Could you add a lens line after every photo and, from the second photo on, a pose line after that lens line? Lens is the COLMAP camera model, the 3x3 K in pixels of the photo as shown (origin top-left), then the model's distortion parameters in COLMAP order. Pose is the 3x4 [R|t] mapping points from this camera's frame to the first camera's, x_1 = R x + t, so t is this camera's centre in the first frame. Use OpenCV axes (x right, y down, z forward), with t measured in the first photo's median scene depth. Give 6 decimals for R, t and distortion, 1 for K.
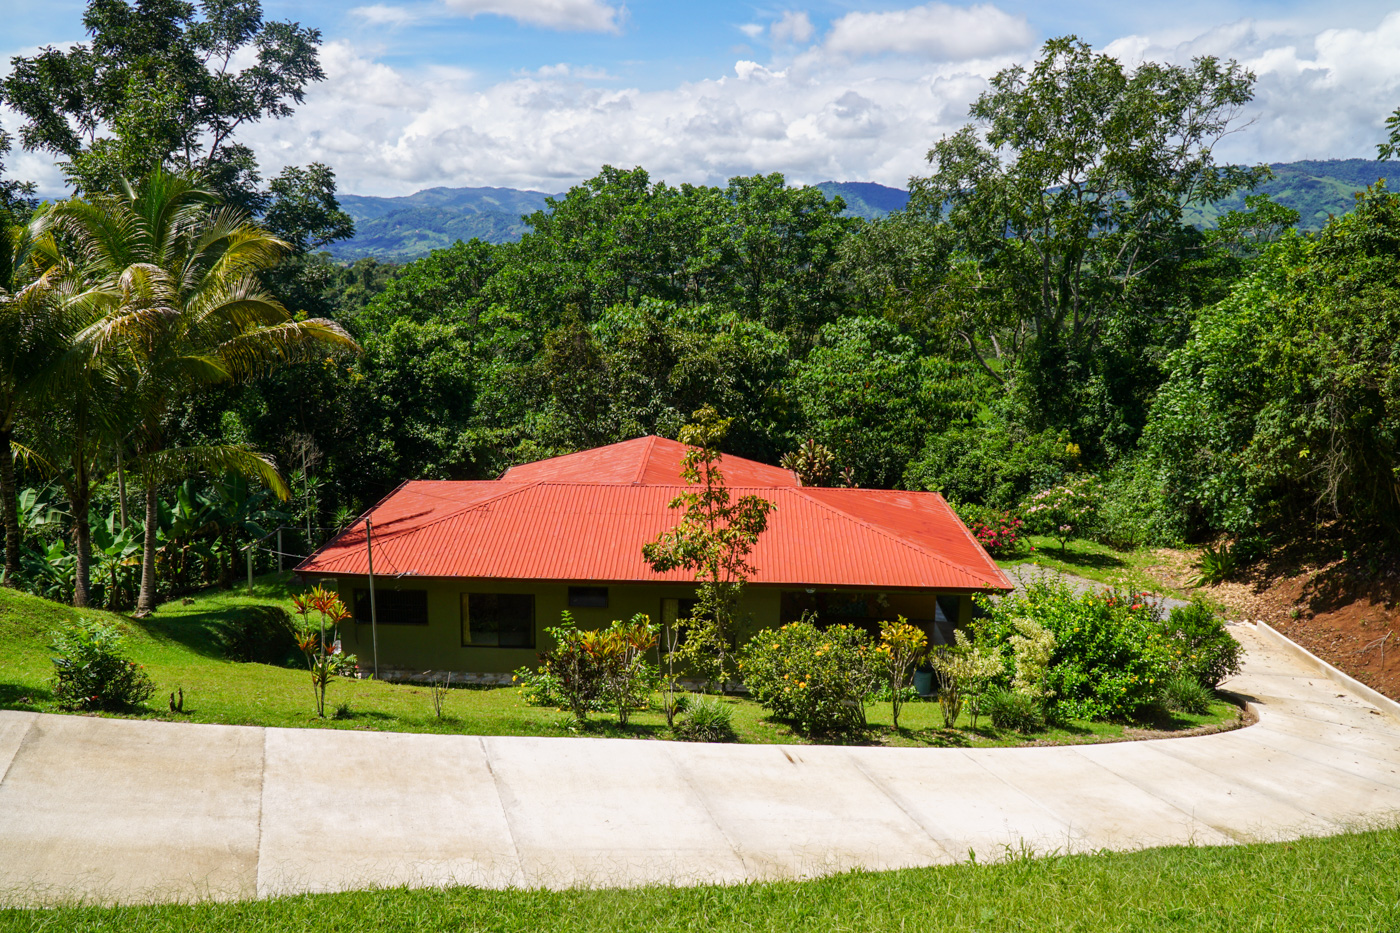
lens RADIAL K [[1135.1, 0, 692.2], [0, 1135.1, 463.5], [0, 0, 1]] dist [0.008285, -0.042975]
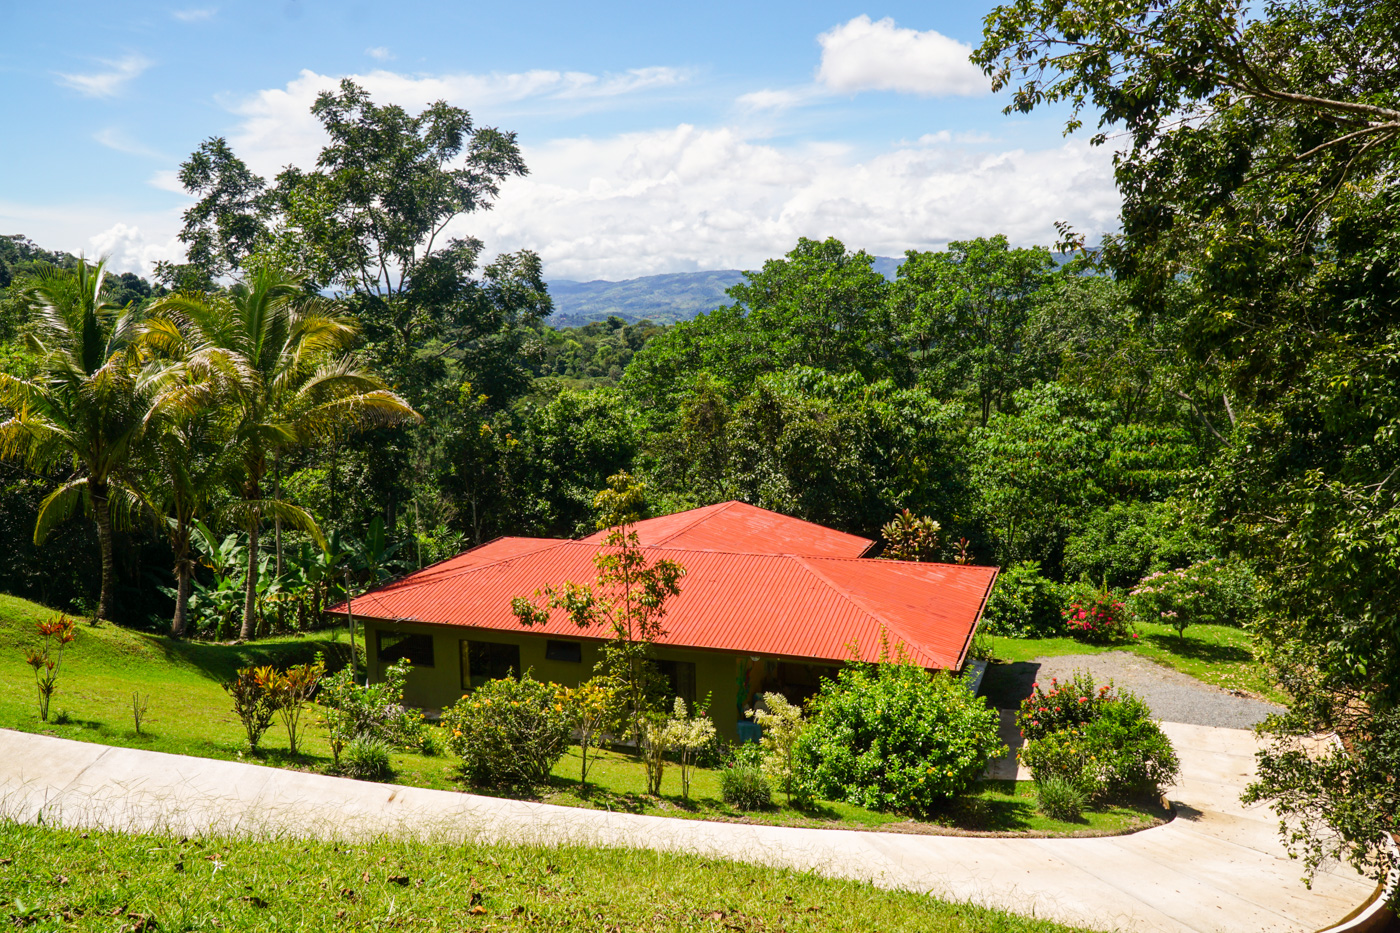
lens RADIAL K [[1135.1, 0, 692.2], [0, 1135.1, 463.5], [0, 0, 1]] dist [0.008285, -0.042975]
pose [[0.947375, 0.011765, -0.319911, 0.211067], [-0.030187, 0.998155, -0.052689, -0.002862], [0.318701, 0.059573, 0.945981, 0.016002]]
